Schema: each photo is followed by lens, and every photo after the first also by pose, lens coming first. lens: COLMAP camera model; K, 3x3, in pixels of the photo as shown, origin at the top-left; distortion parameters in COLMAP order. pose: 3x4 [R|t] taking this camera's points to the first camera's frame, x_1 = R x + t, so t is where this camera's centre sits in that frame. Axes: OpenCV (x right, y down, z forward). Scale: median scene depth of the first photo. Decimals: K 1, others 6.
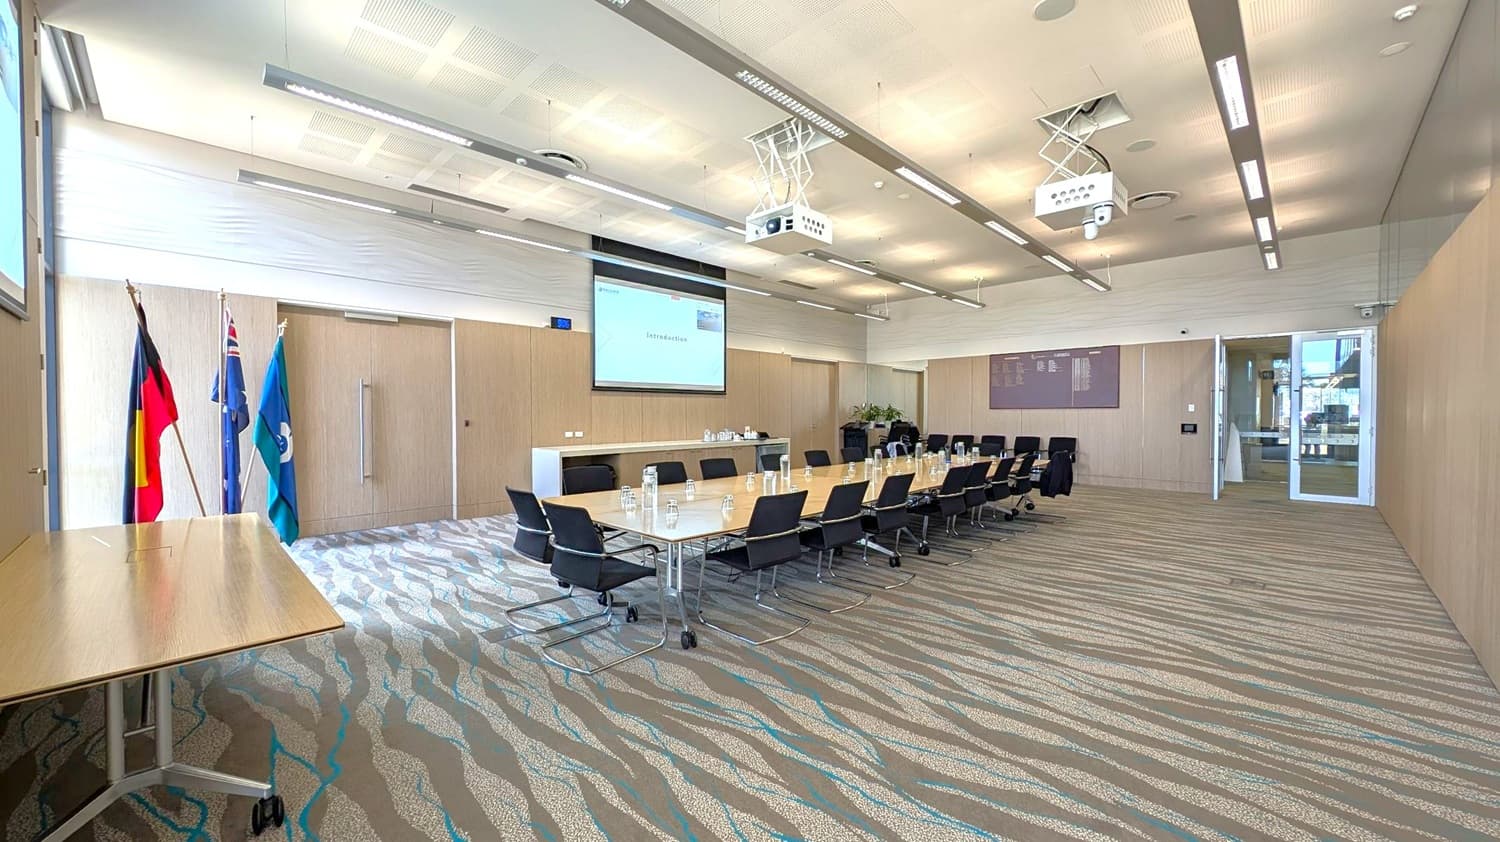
lens RADIAL K [[563.6, 0, 781.1], [0, 563.6, 333.3], [0, 0, 1]] dist [0.001093, -0.002012]
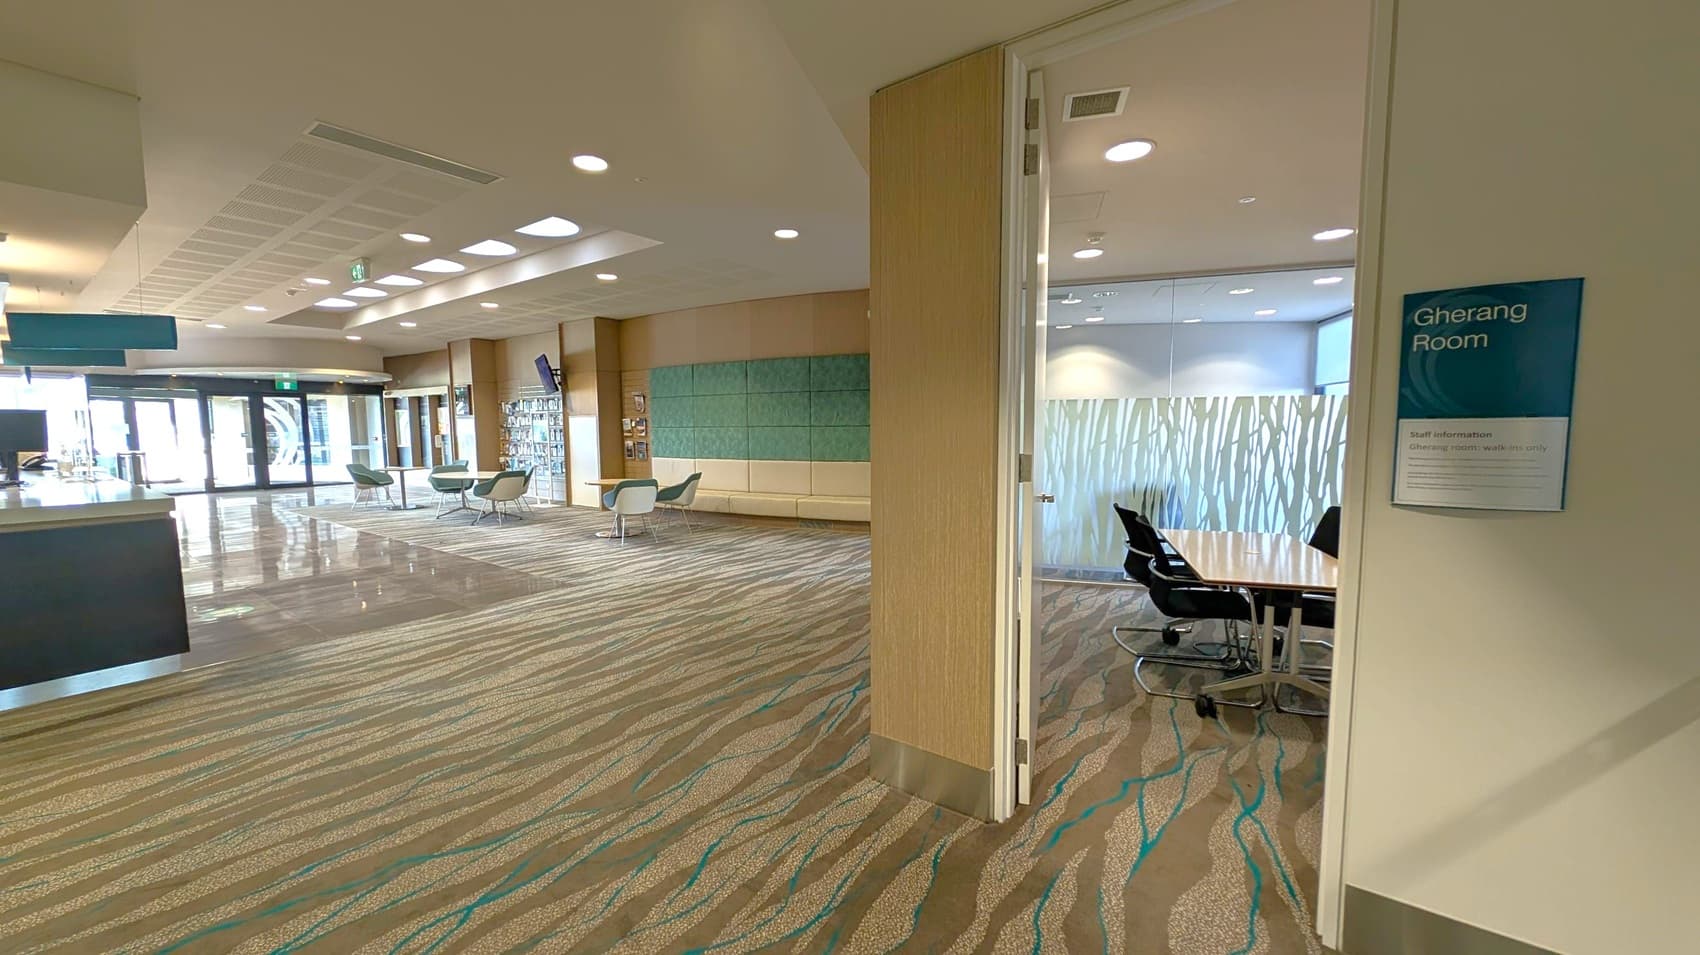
lens RADIAL K [[632.2, 0, 849.8], [0, 632.2, 470.0], [0, 0, 1]] dist [-0.001725, -0.000751]
pose [[-0.094184, -0.074835, 0.992738, -0.569752], [-0.126454, 0.989993, 0.062631, 0.070343], [-0.987491, -0.119637, -0.102705, 0.525029]]
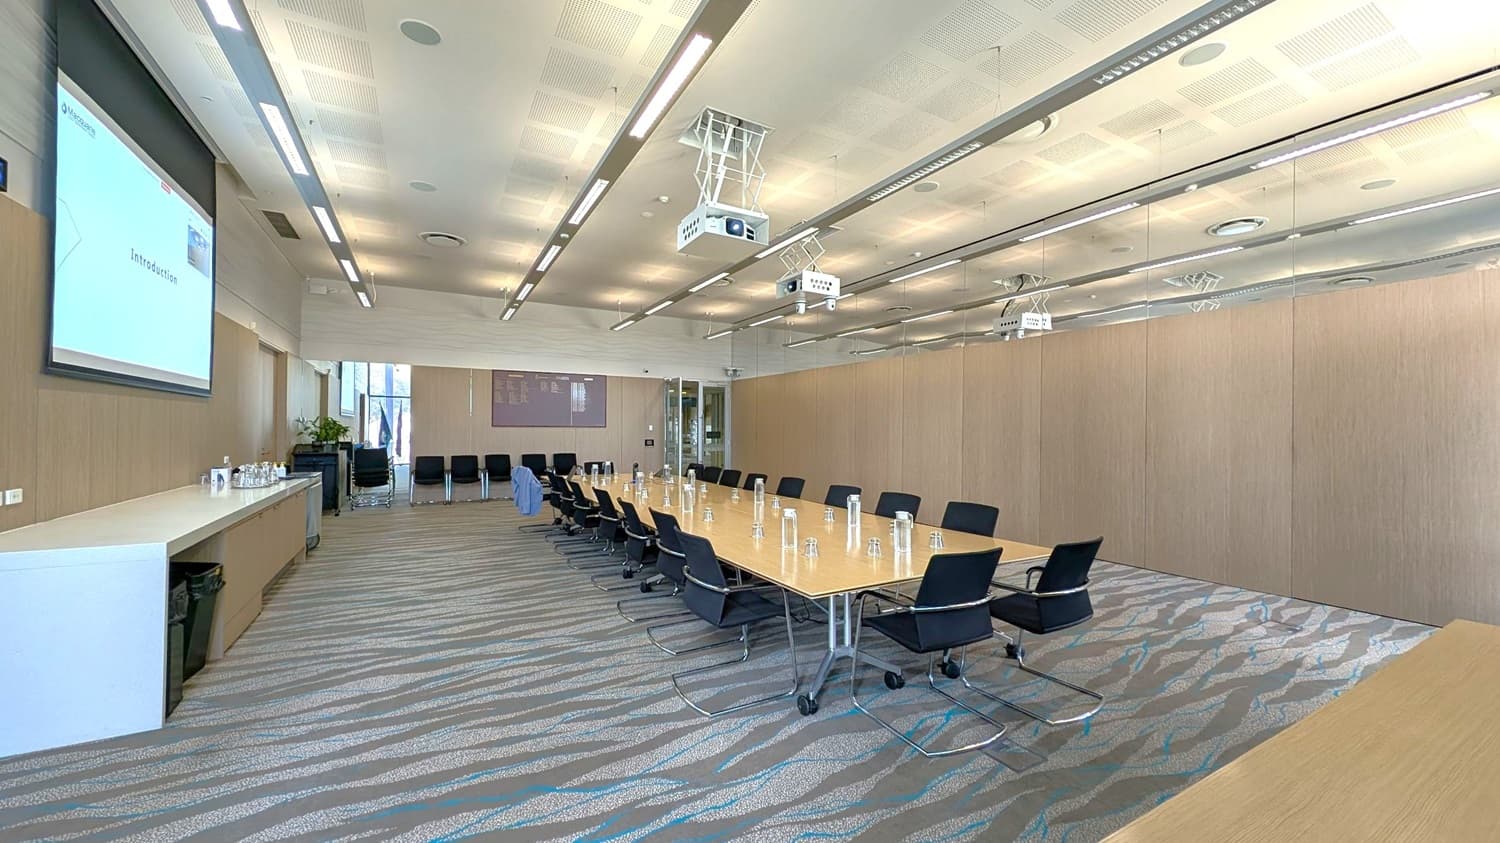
lens RADIAL K [[563.6, 0, 743.9], [0, 563.6, 427.5], [0, 0, 1]] dist [0.001093, -0.002012]
pose [[0.311322, 0.001418, 0.950303, -0.500579], [-0.125932, 0.991241, 0.039777, 0.061956], [-0.941923, -0.132058, 0.308774, 0.461644]]
